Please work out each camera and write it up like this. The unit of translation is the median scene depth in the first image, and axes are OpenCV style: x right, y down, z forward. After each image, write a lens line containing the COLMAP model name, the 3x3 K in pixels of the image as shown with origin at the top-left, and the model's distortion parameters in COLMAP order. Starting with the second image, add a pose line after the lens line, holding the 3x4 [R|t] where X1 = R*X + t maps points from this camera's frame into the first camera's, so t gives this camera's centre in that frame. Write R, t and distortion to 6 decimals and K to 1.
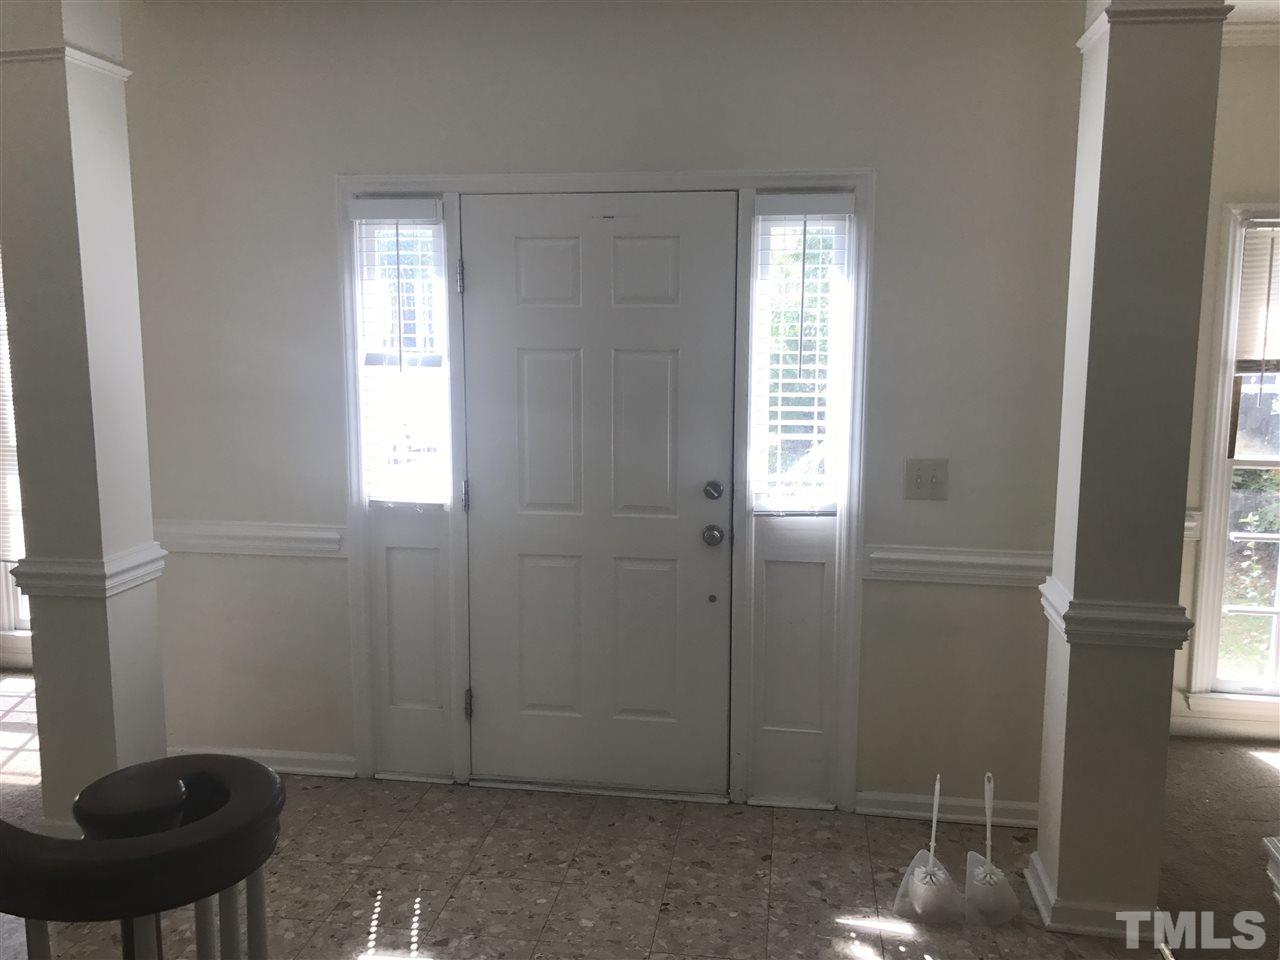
lens RADIAL K [[1057.1, 0, 644.2], [0, 1057.1, 474.5], [0, 0, 1]] dist [0.031725, -0.004949]
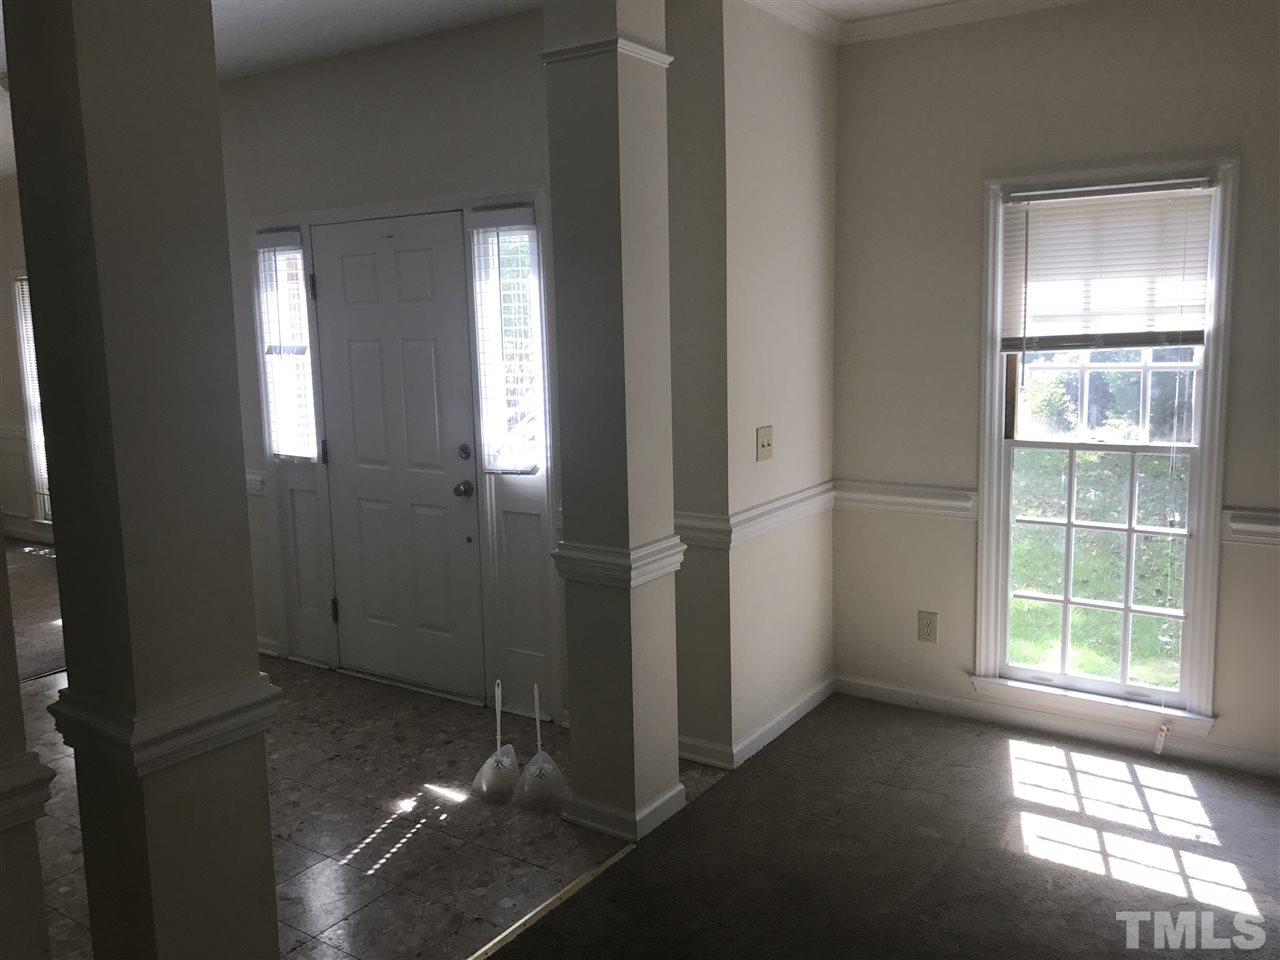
lens RADIAL K [[1076.9, 0, 615.0], [0, 1076.9, 474.9], [0, 0, 1]] dist [0.002949, -0.007994]
pose [[0.895663, 0.037486, -0.443151, 0.741447], [-0.030346, 0.999270, 0.023194, 0.006686], [0.443697, -0.007326, 0.896147, -0.048412]]
